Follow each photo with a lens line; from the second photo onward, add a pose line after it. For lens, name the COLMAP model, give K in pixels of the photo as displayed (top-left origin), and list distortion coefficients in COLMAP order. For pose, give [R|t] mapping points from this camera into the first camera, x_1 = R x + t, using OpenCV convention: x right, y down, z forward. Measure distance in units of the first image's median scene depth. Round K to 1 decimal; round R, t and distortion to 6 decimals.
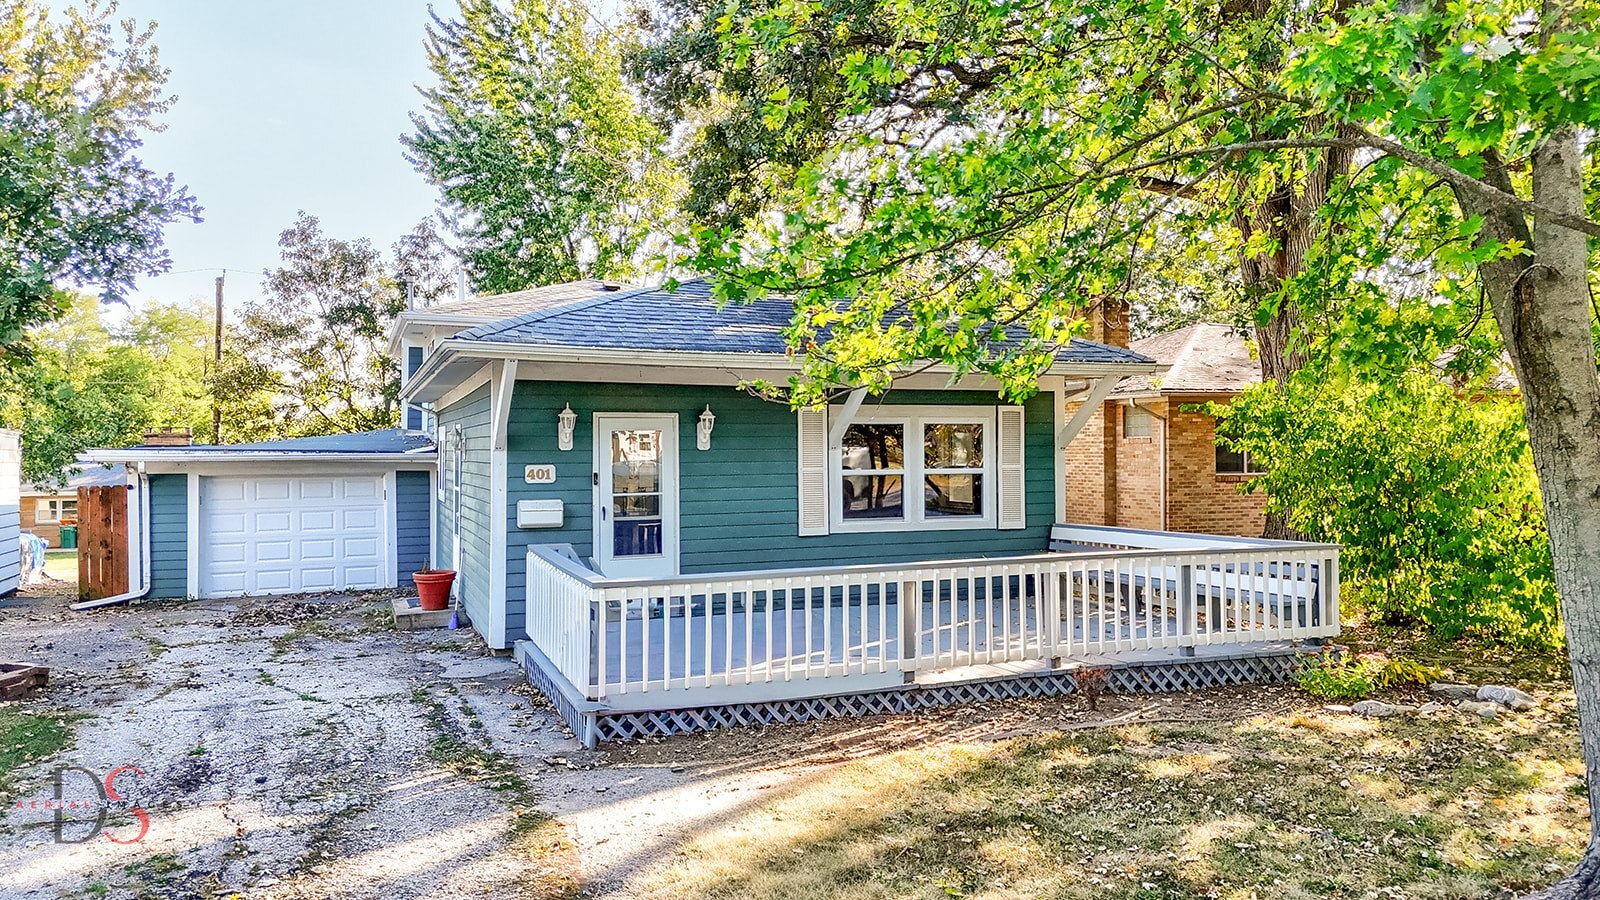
lens RADIAL K [[1140.2, 0, 800.0], [0, 1140.2, 450.0], [0, 0, 1]] dist [0.026766, -0.003721]
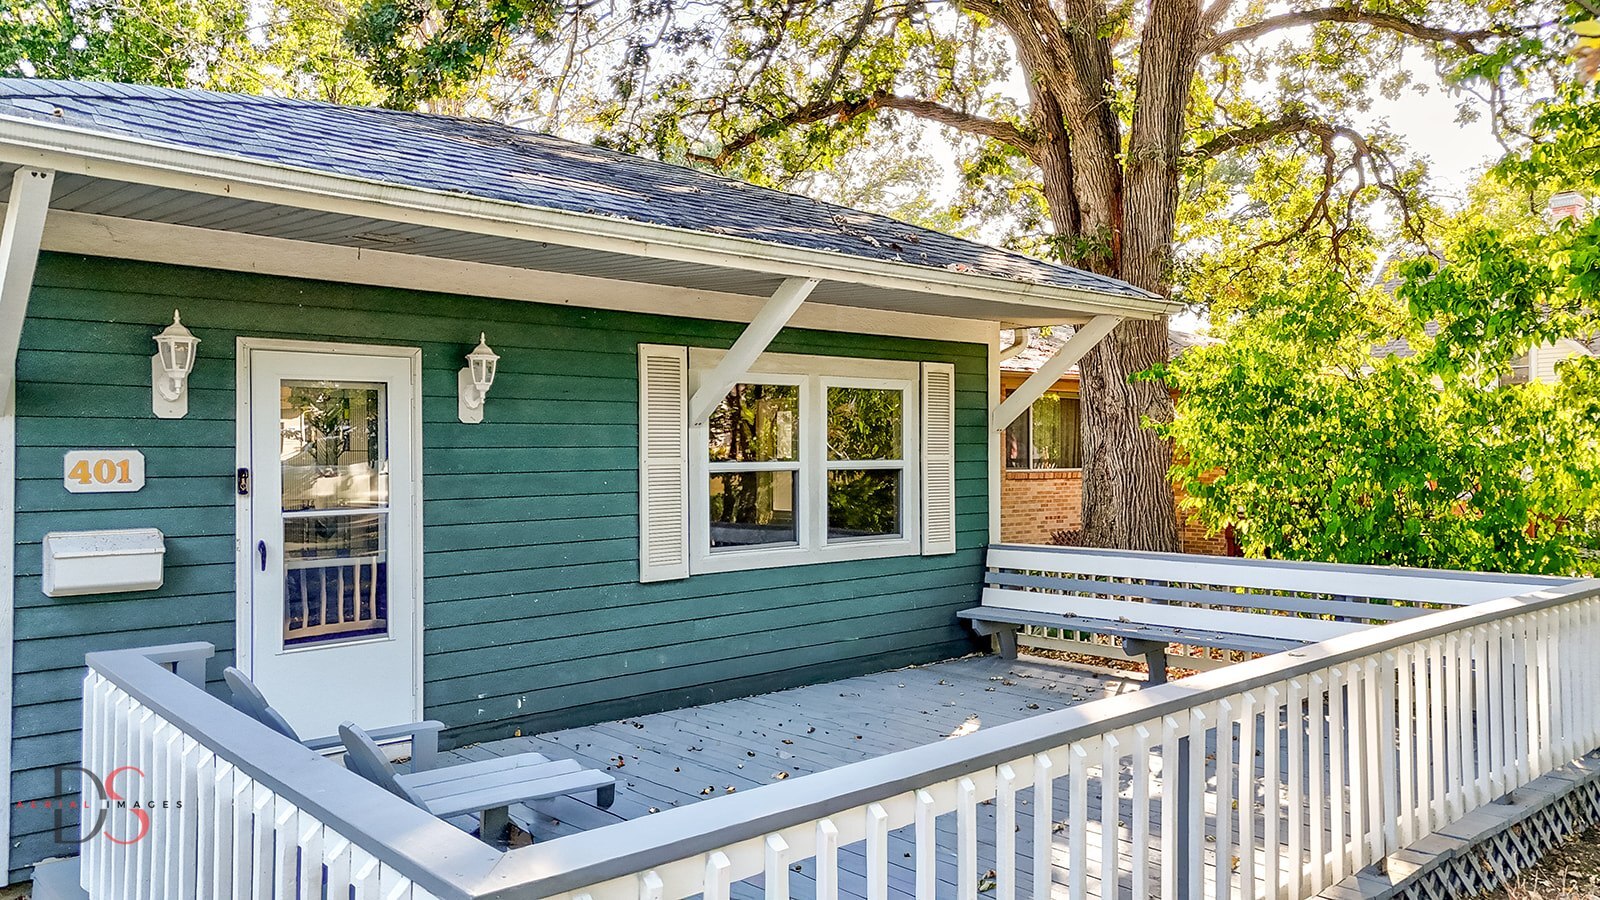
lens RADIAL K [[1140.2, 0, 800.0], [0, 1140.2, 450.0], [0, 0, 1]] dist [0.026766, -0.003721]
pose [[0.933425, 0.003283, 0.358757, -0.130983], [-0.003489, 0.999994, -0.000072, 0.011473], [-0.358755, -0.001185, 0.933431, 0.472117]]
